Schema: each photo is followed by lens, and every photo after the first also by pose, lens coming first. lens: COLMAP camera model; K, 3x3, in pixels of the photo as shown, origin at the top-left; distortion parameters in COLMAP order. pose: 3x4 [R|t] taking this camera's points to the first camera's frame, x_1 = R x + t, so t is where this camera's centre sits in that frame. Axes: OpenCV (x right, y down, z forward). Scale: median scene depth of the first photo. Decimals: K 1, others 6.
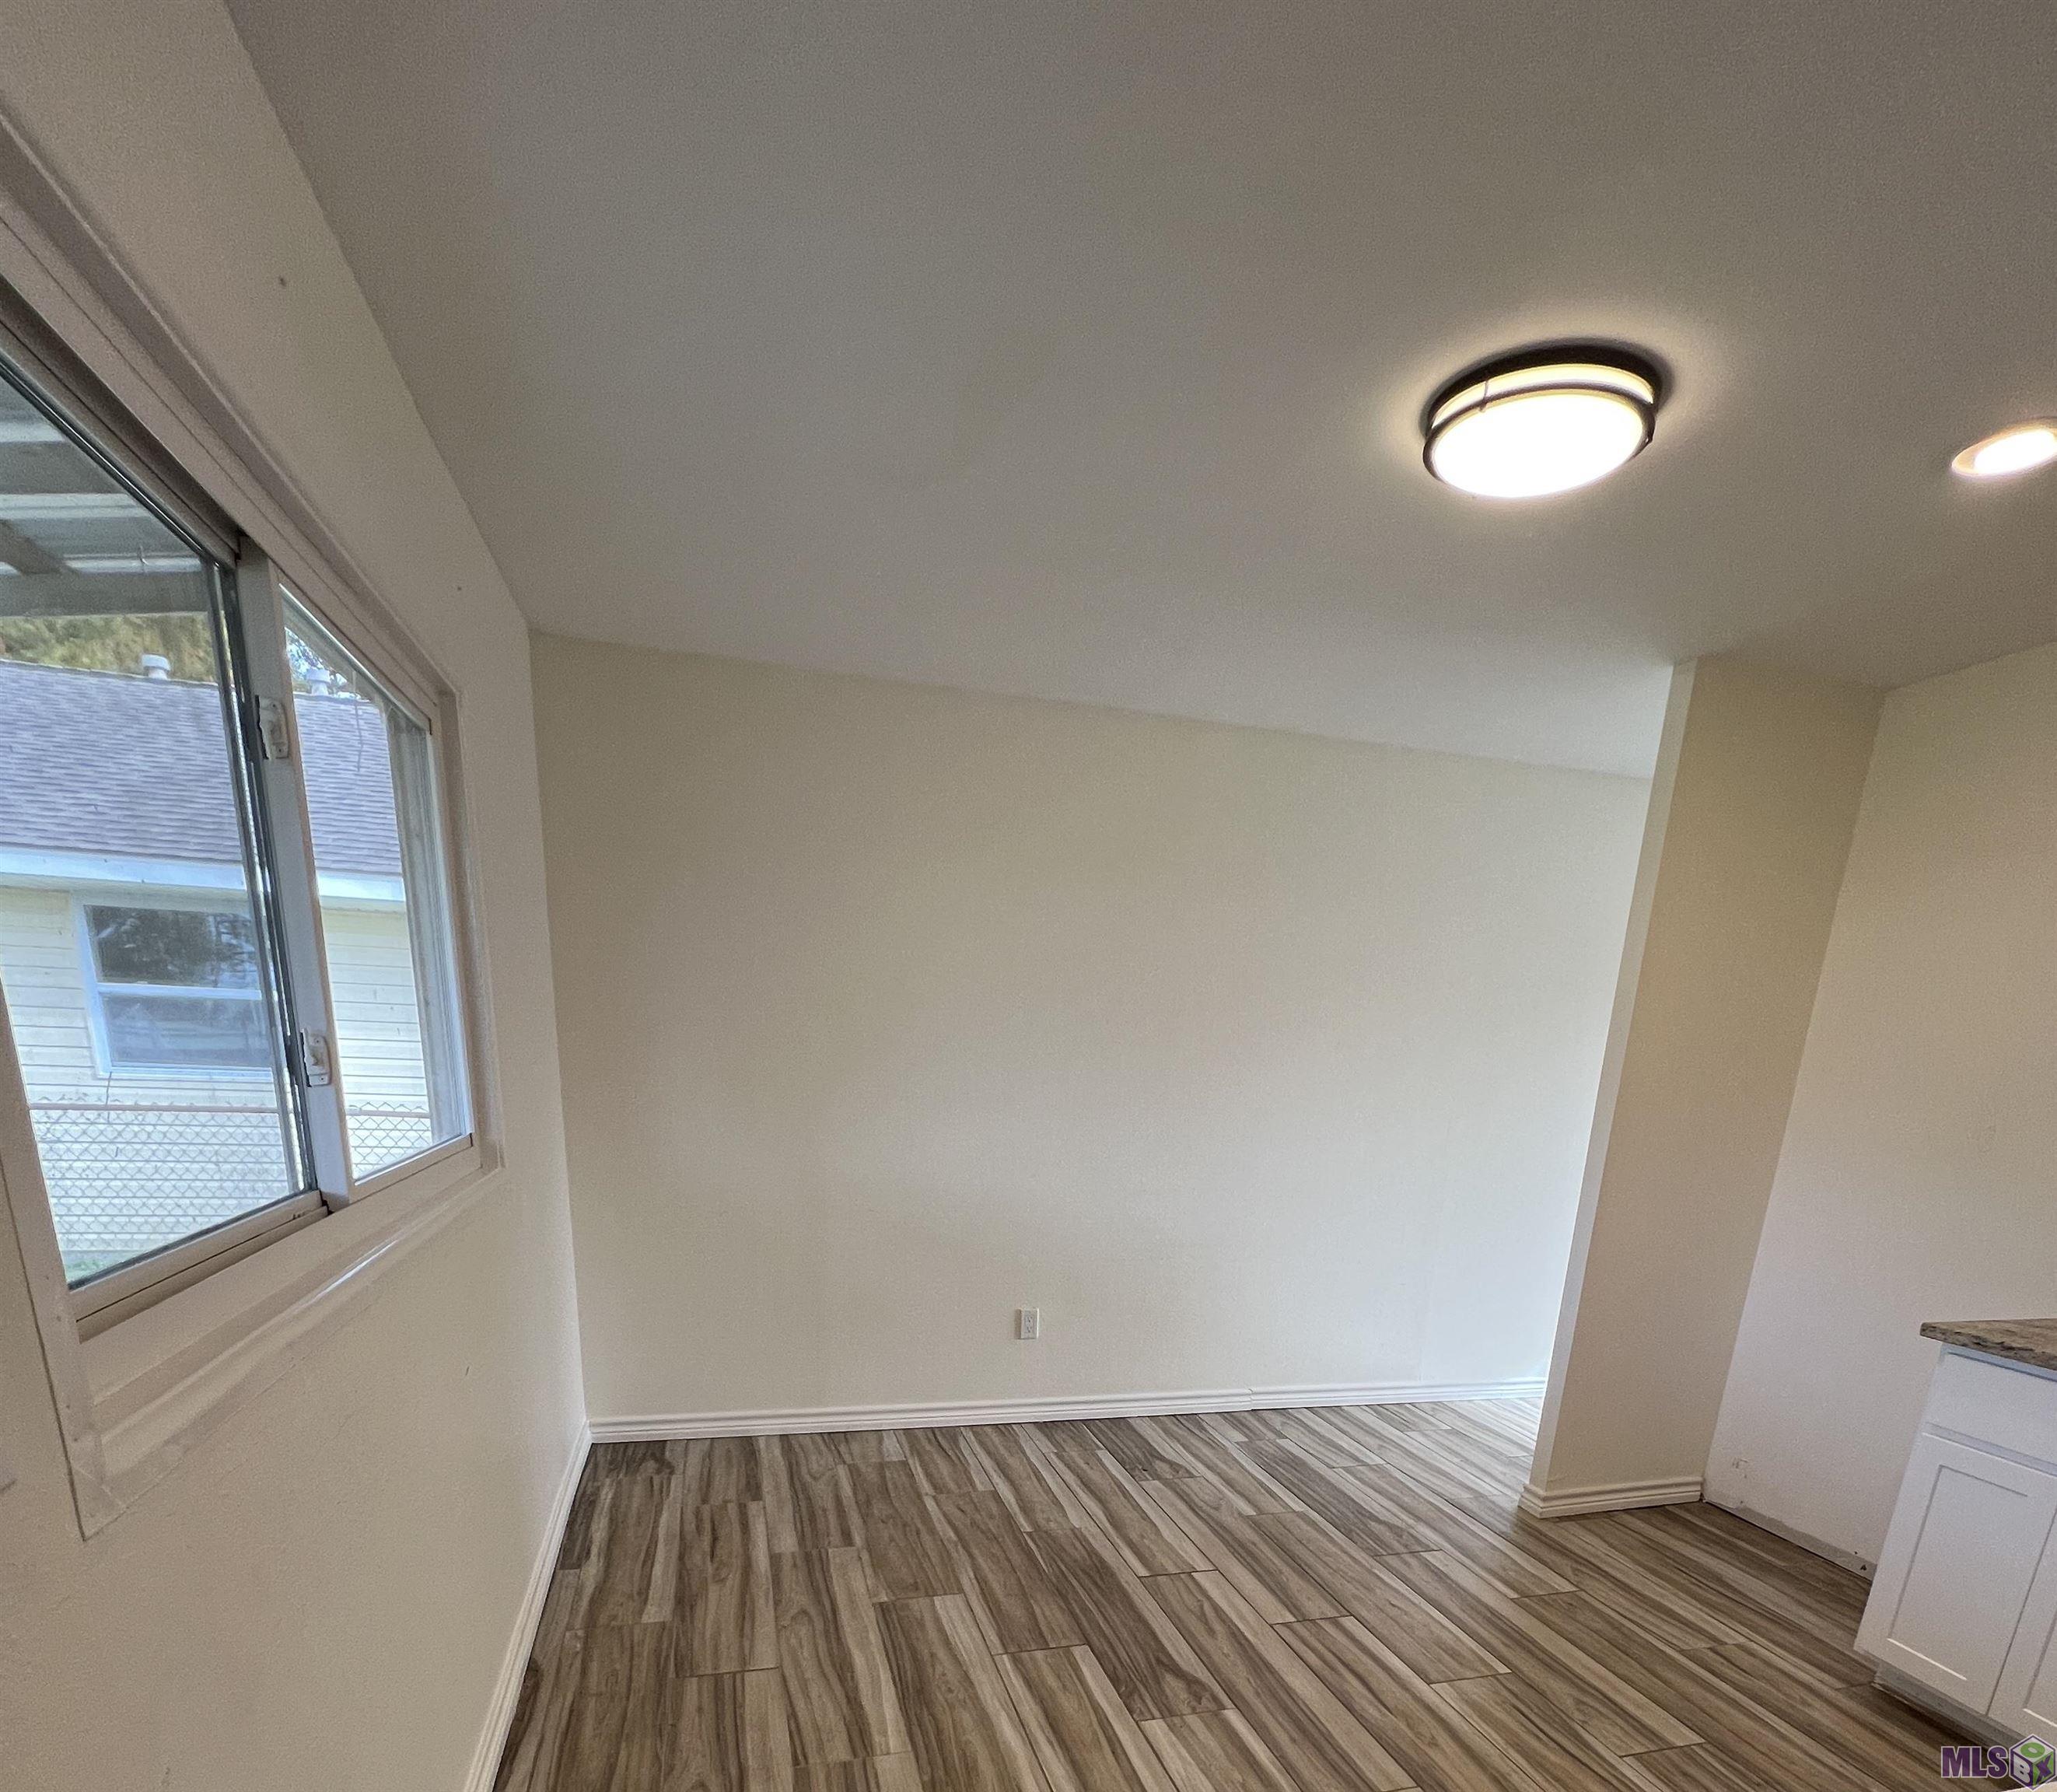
lens RADIAL K [[1069.2, 0, 1028.5], [0, 1069.2, 896.0], [0, 0, 1]] dist [-0.000686, -0.000114]
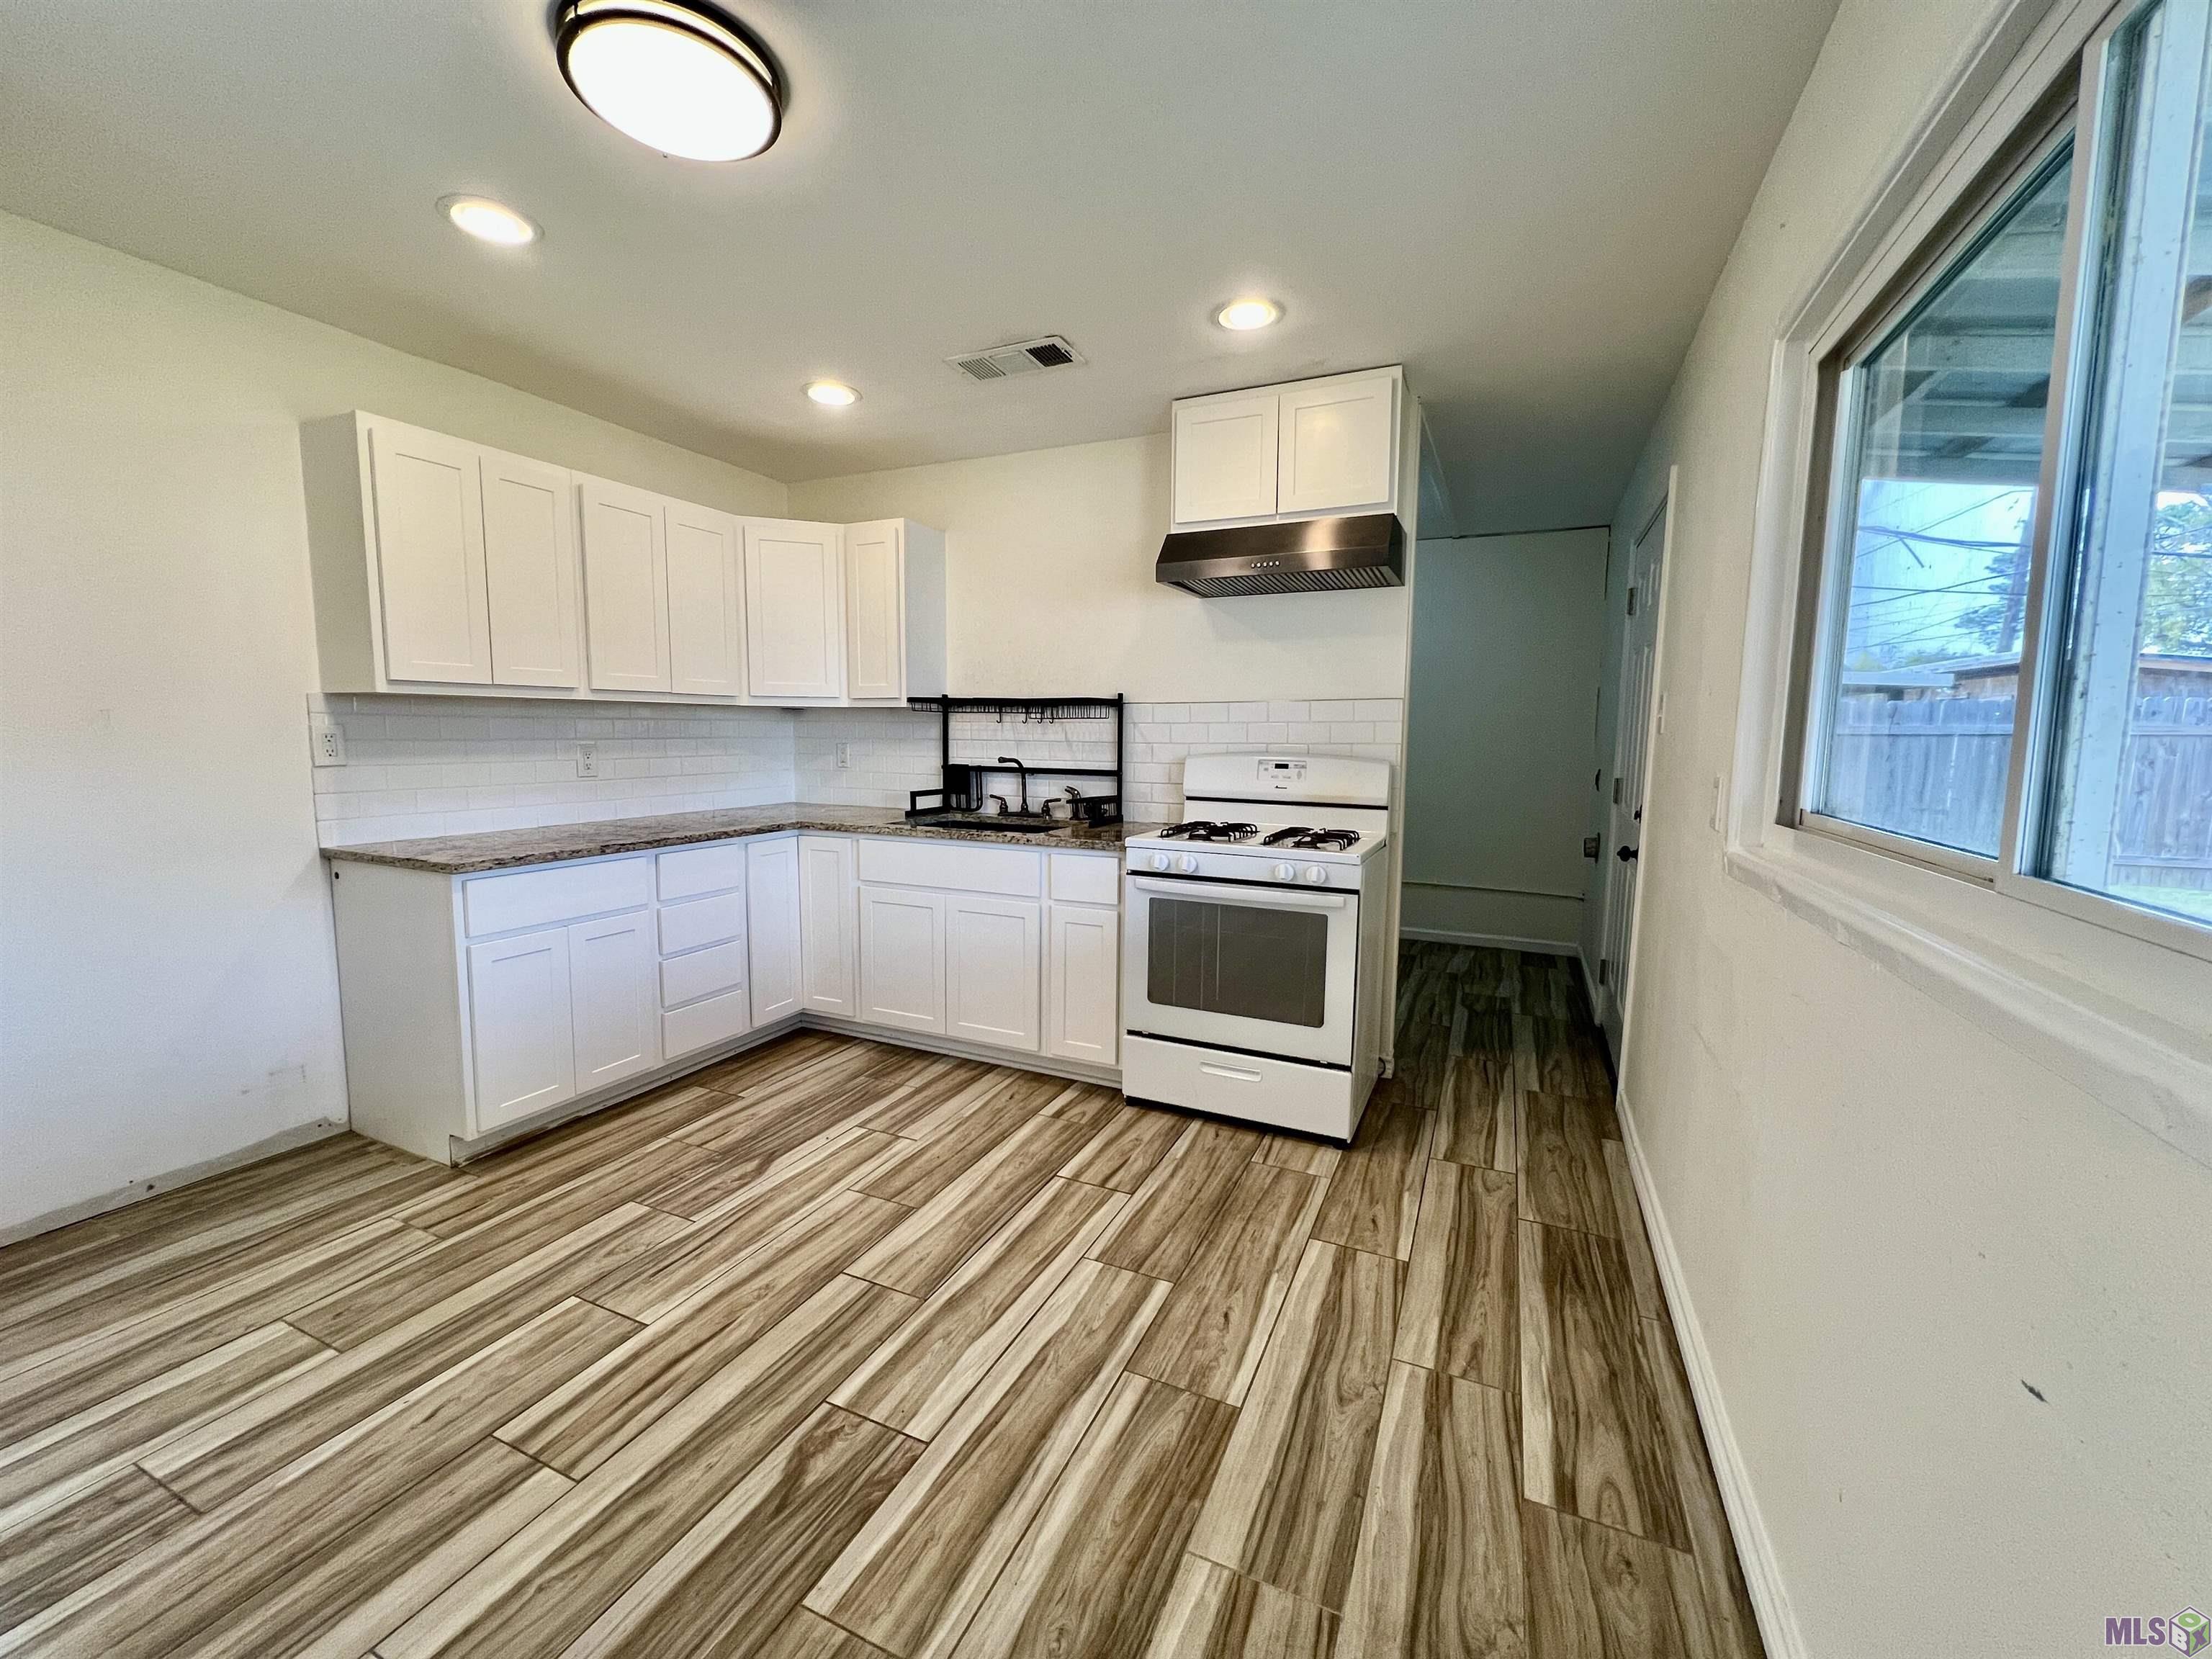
lens RADIAL K [[896.1, 0, 1106.0], [0, 896.1, 829.5], [0, 0, 1]] dist [-0.000969, -0.000134]
pose [[-0.758874, -0.127629, 0.638609, -0.389249], [-0.134936, 0.990143, 0.037538, 0.256965], [-0.637105, -0.057684, -0.768615, 1.482342]]
